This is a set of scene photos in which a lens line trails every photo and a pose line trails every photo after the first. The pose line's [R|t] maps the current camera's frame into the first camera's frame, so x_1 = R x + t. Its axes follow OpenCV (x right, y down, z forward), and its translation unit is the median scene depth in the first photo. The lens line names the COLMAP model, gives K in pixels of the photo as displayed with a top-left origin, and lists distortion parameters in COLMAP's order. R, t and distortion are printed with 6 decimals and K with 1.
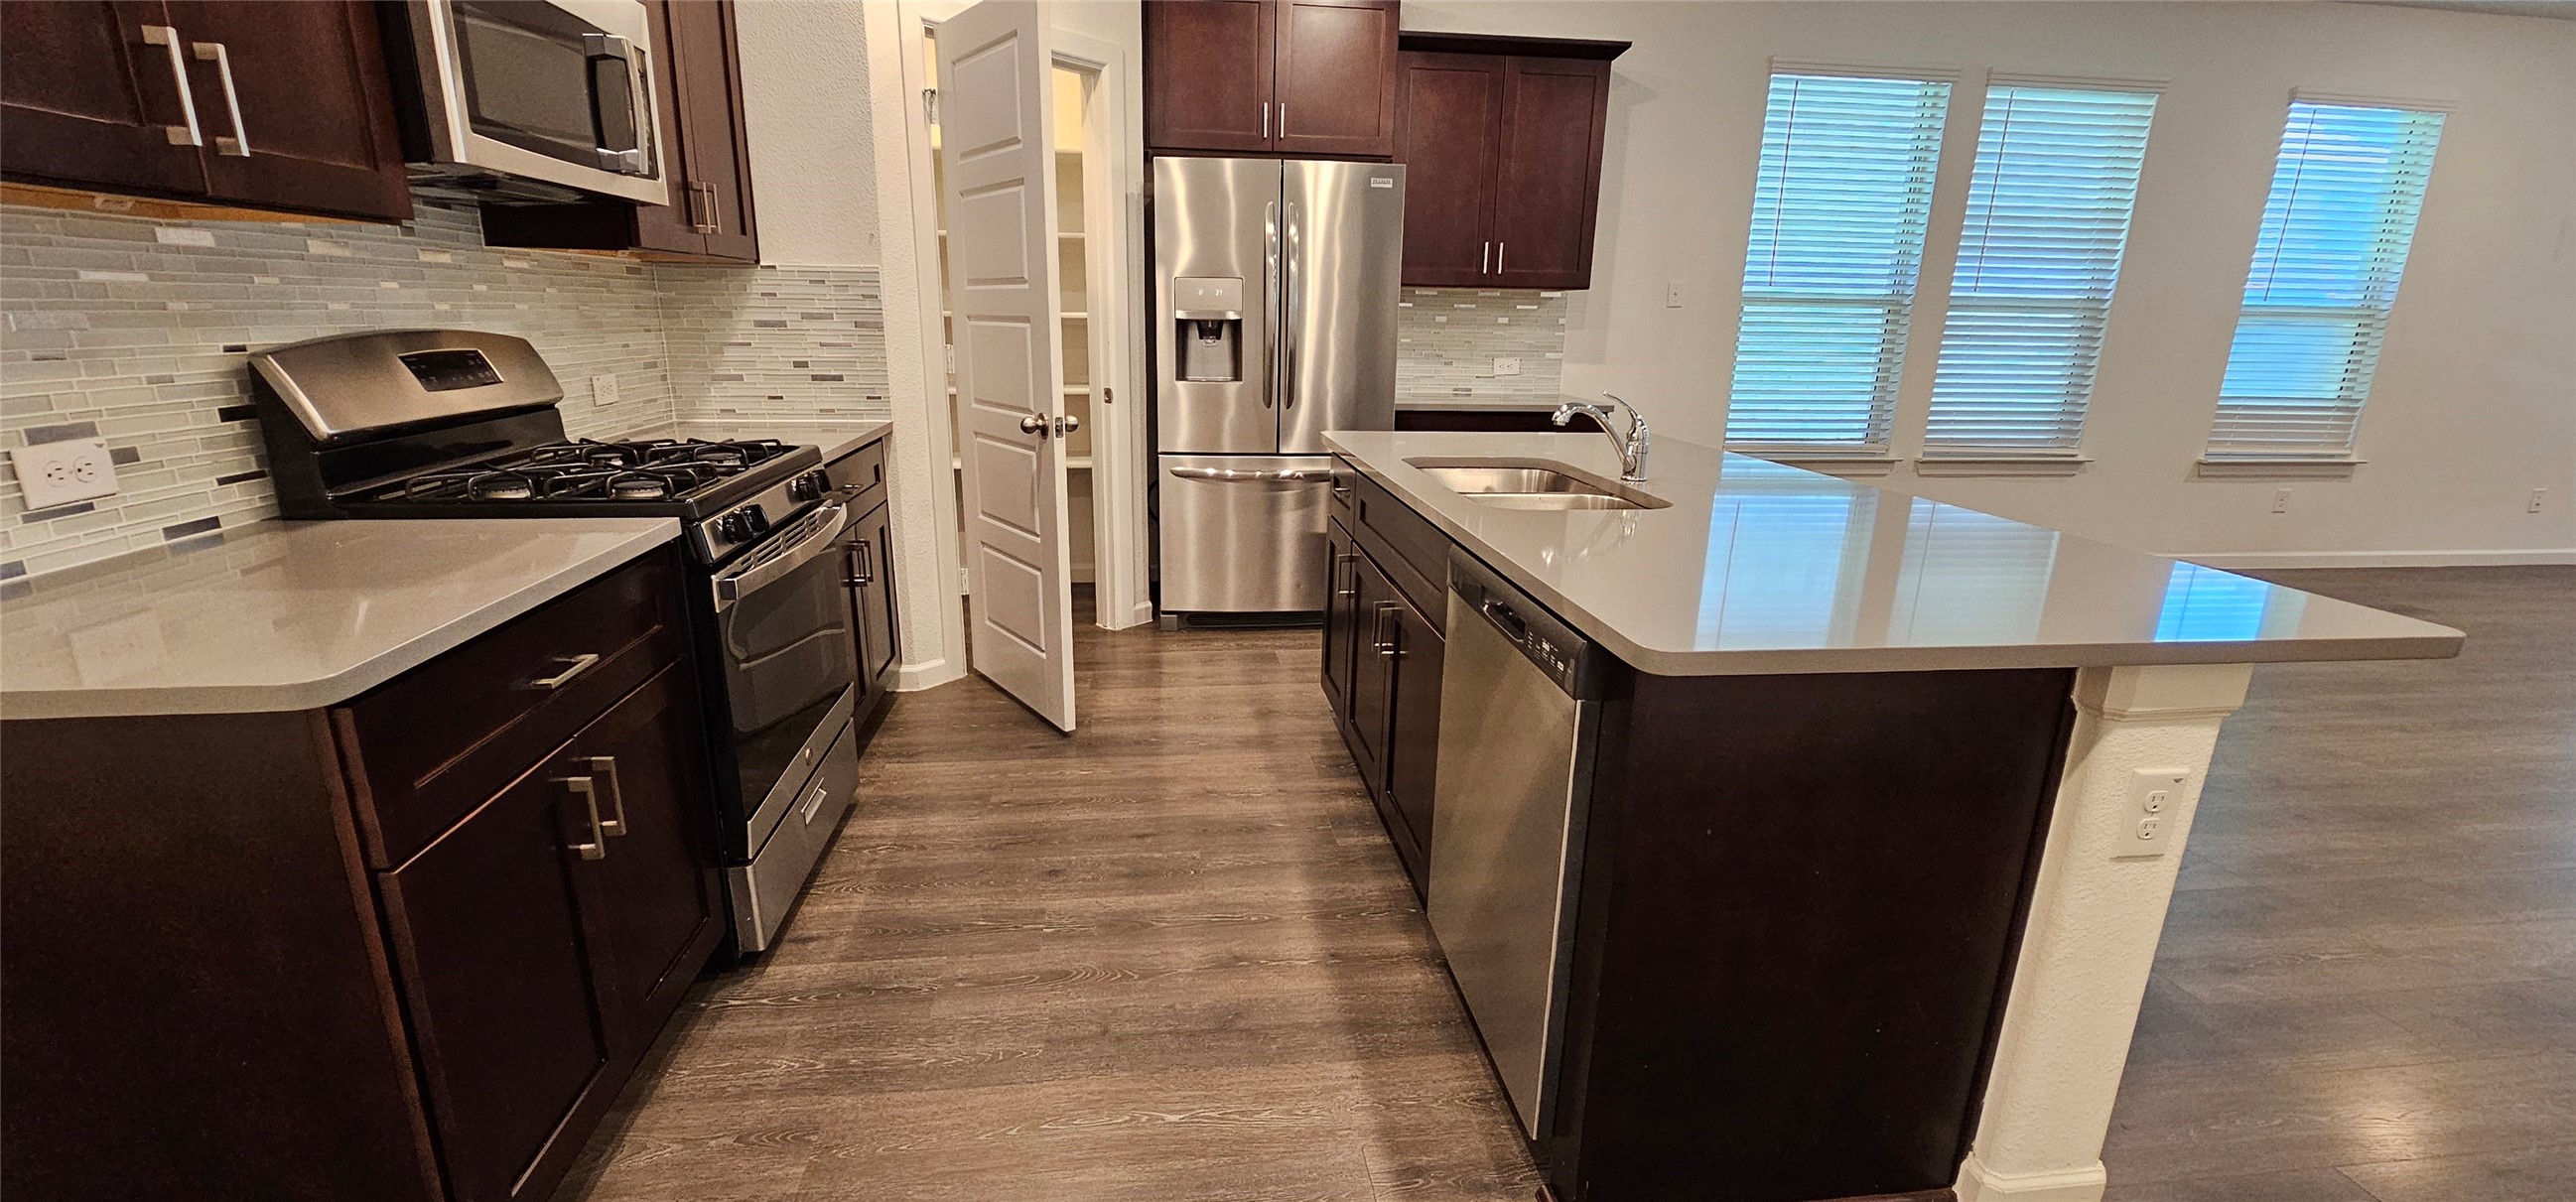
lens RADIAL K [[1053.5, 0, 1273.7], [0, 1053.5, 607.1], [0, 0, 1]] dist [-0.001267, -0.000890]
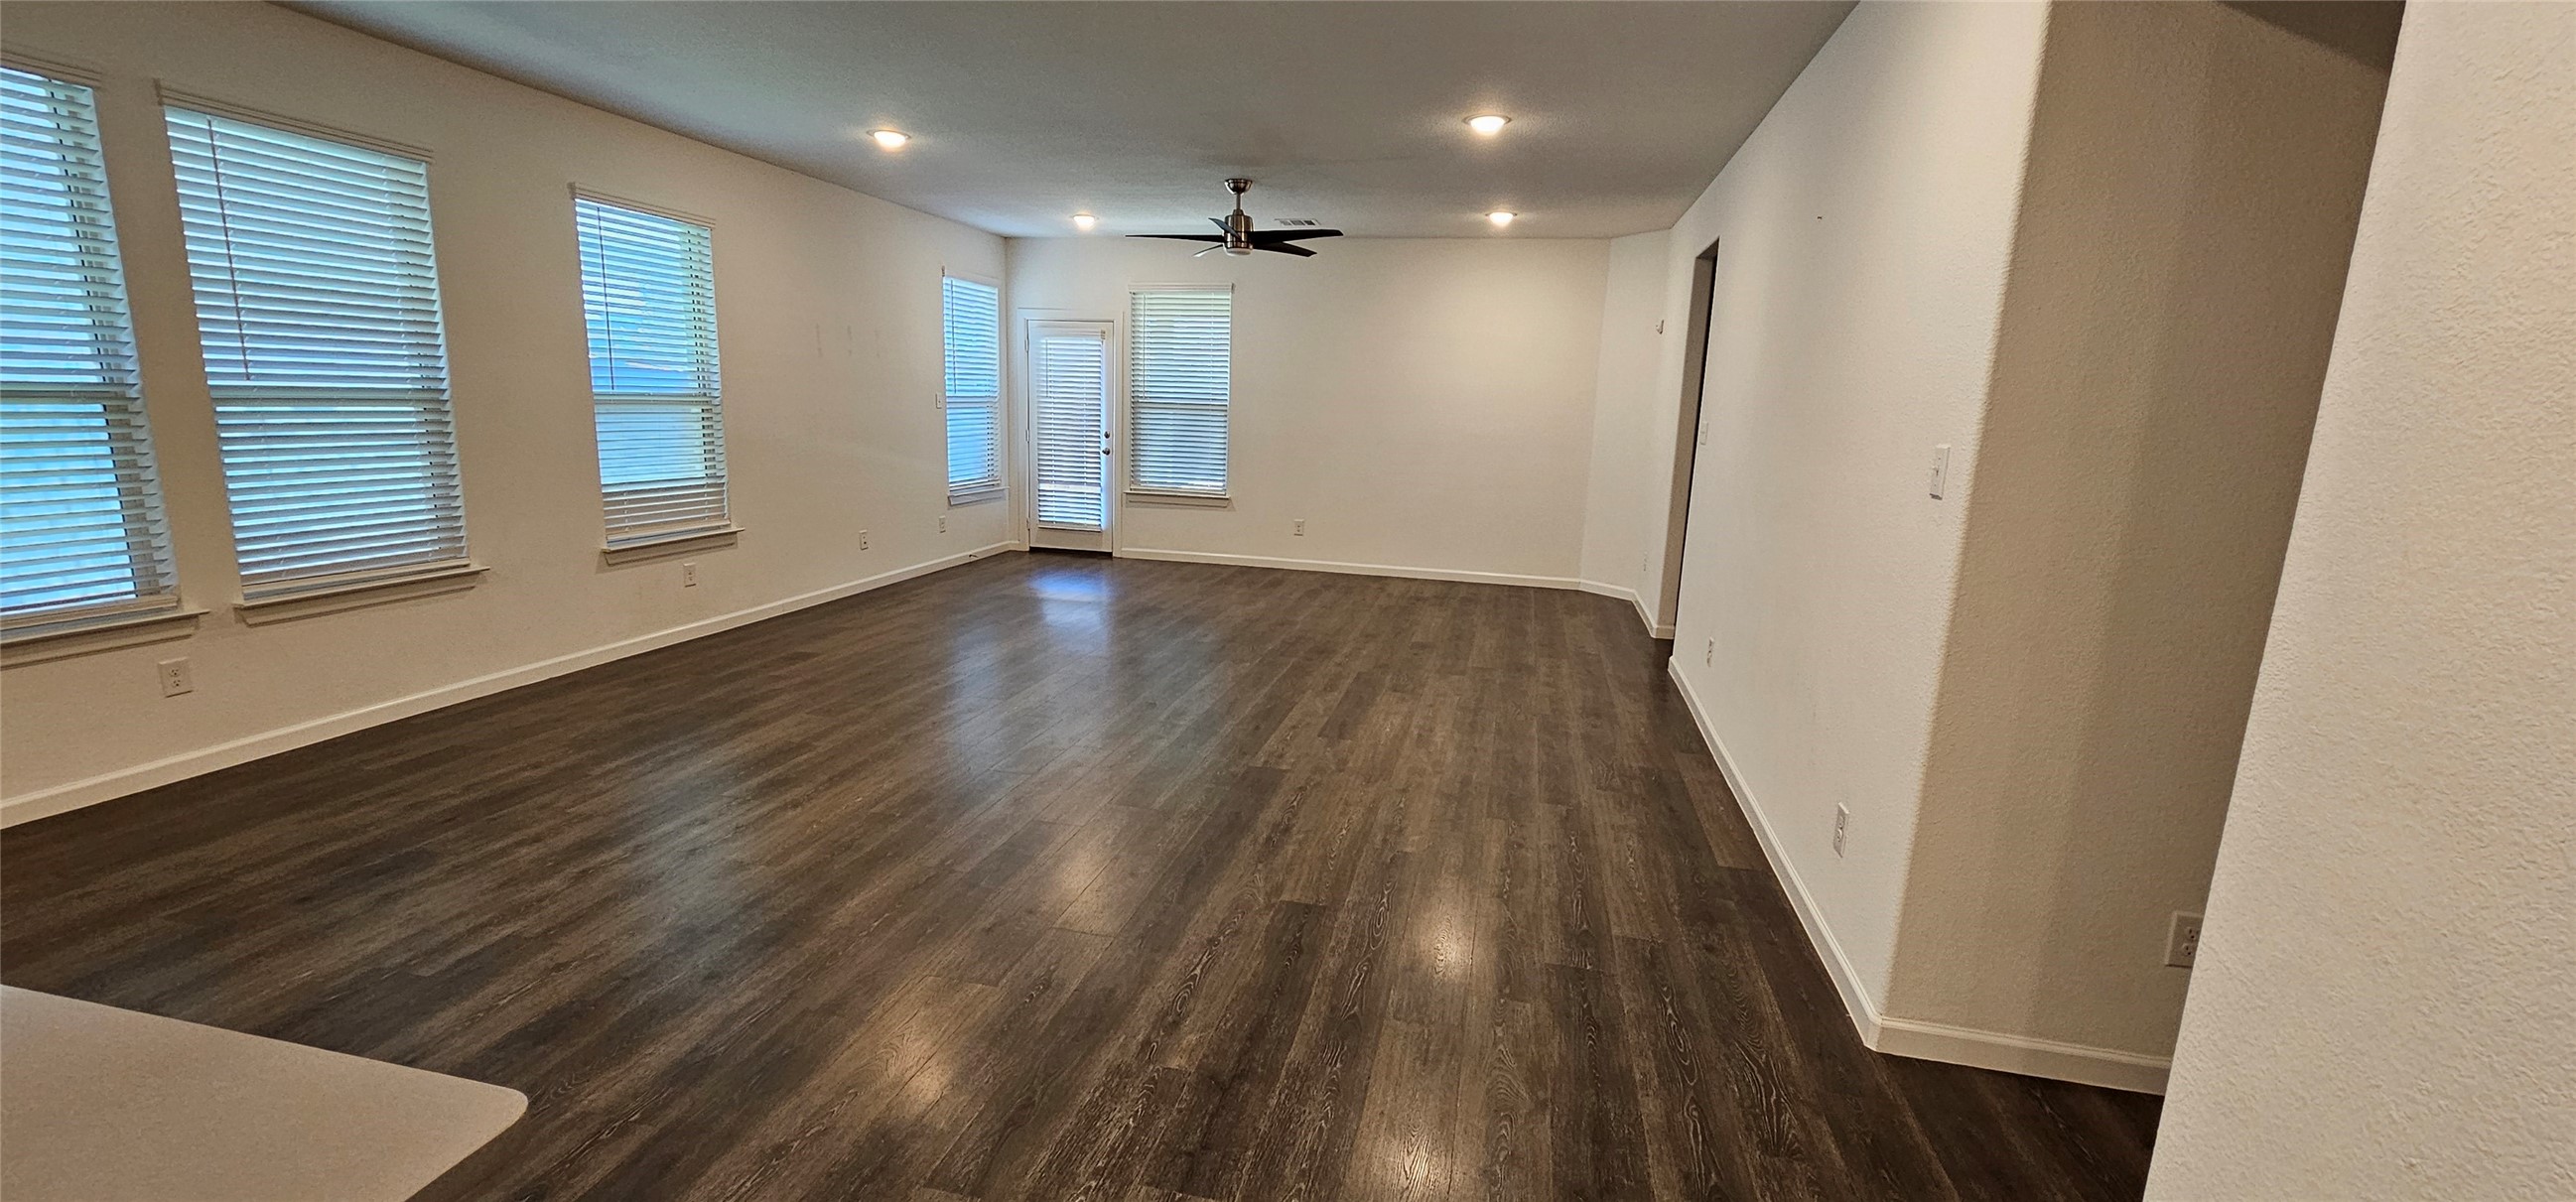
lens RADIAL K [[1053.5, 0, 1278.5], [0, 1053.5, 602.8], [0, 0, 1]] dist [-0.001267, -0.000890]
pose [[0.341477, -0.185284, 0.921446, 0.233851], [0.229836, 0.967074, 0.109285, -0.070184], [-0.911355, 0.174463, 0.372819, 0.091462]]
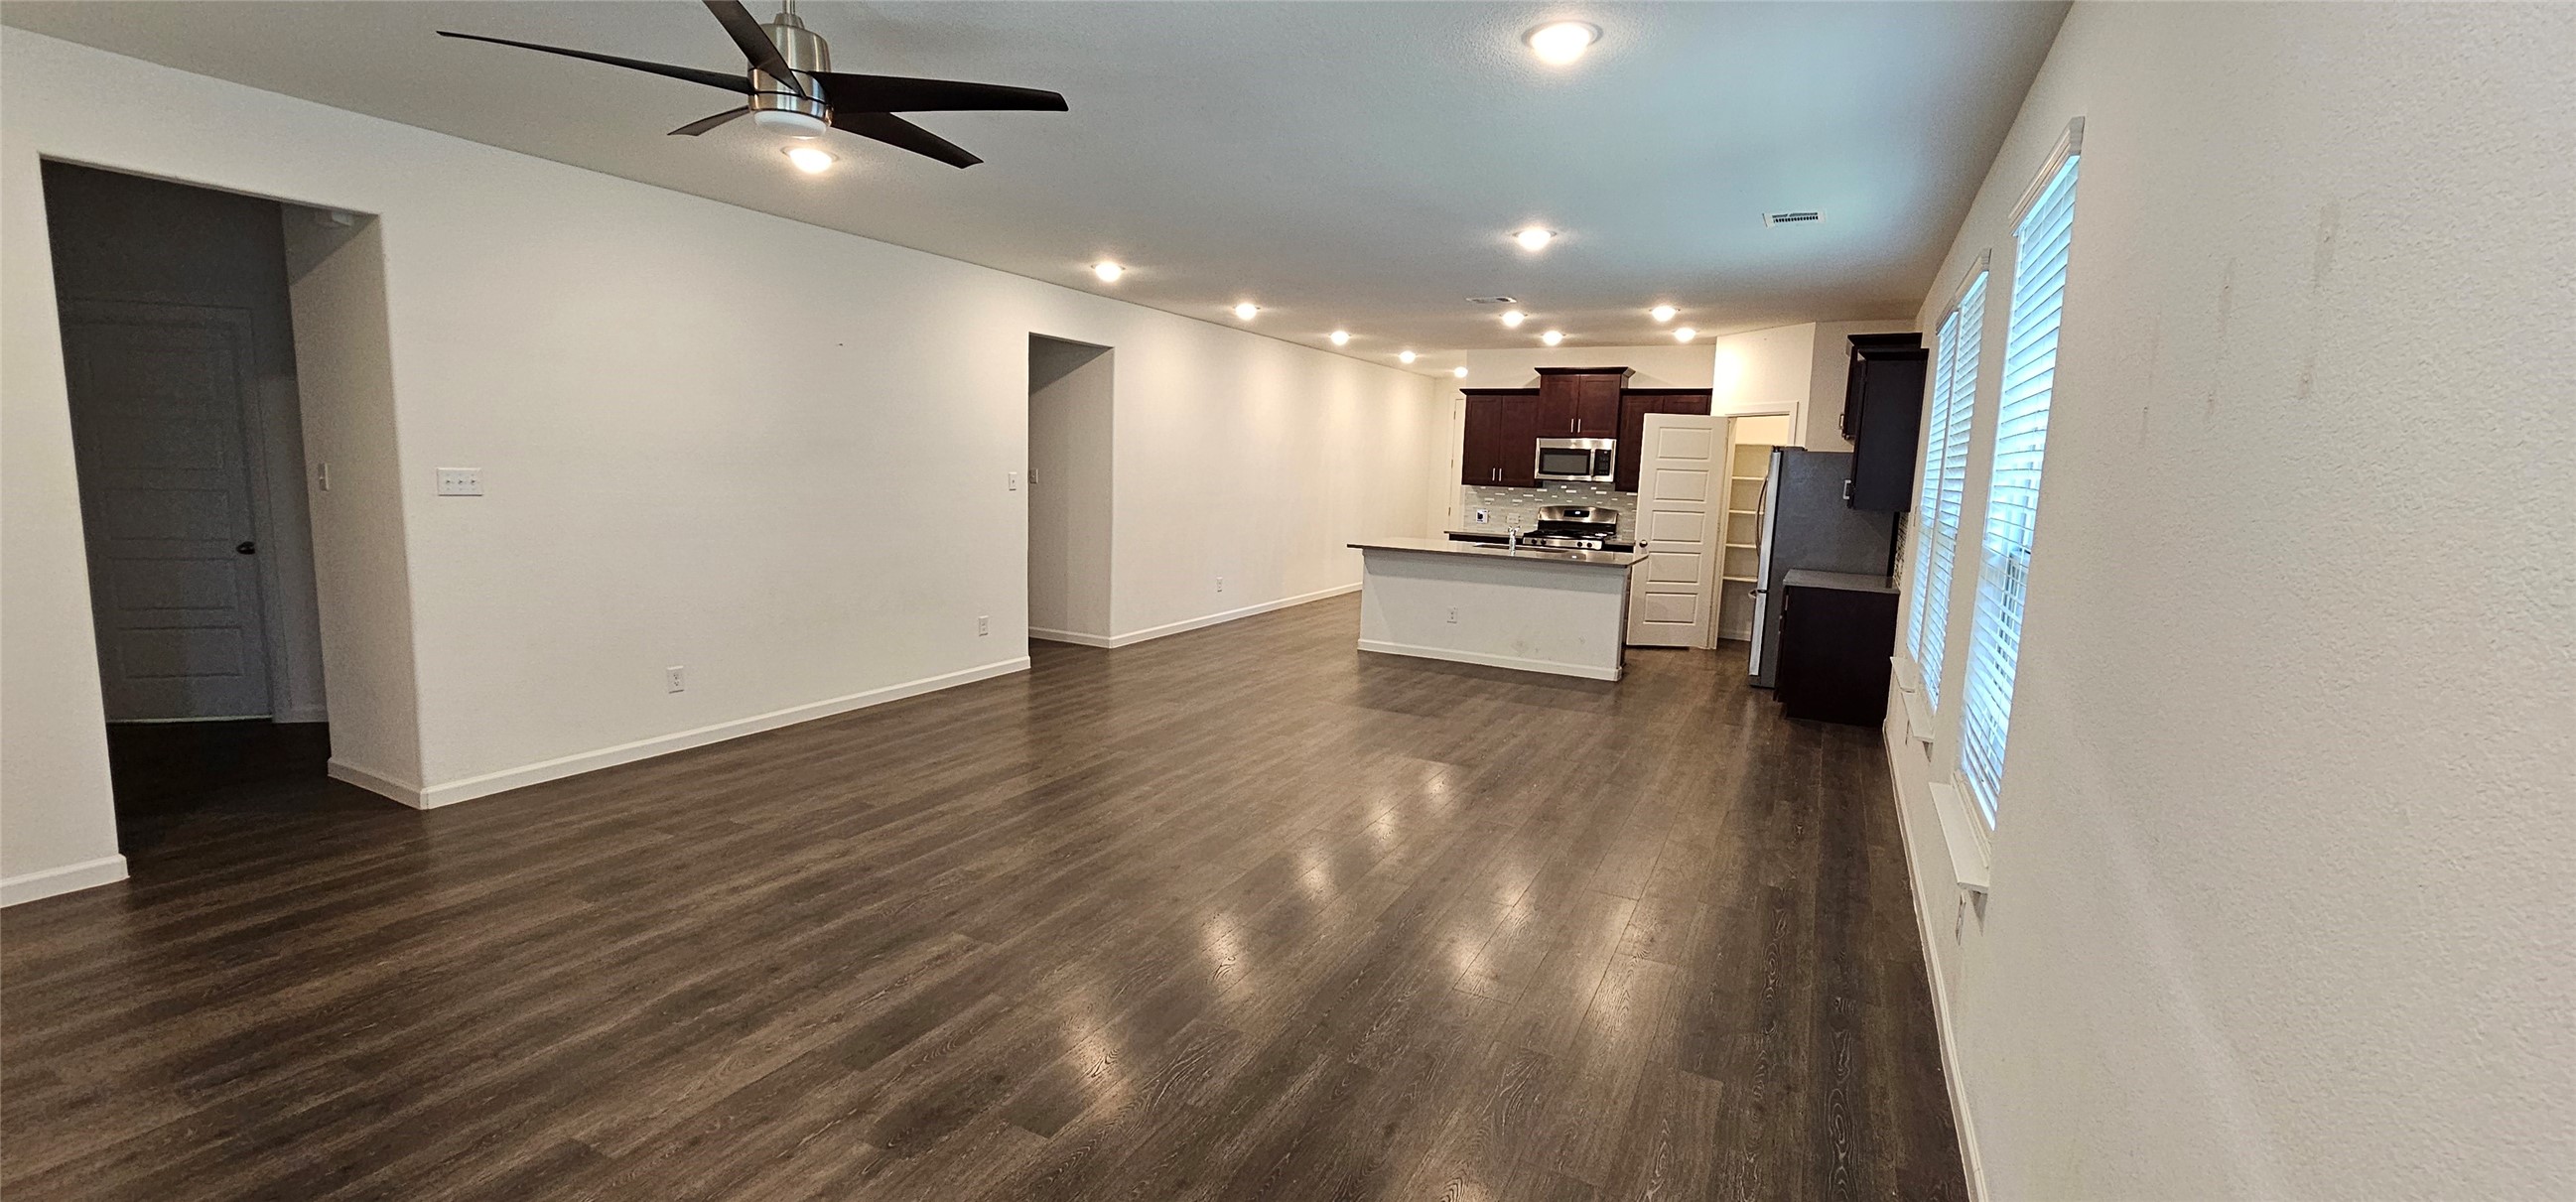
lens RADIAL K [[1053.5, 0, 1273.8], [0, 1053.5, 600.8], [0, 0, 1]] dist [-0.001267, -0.000890]
pose [[-0.569891, 0.073379, -0.818438, 2.049310], [-0.264612, 0.926562, 0.267327, -0.385849], [0.777949, 0.368916, -0.508622, 1.239879]]
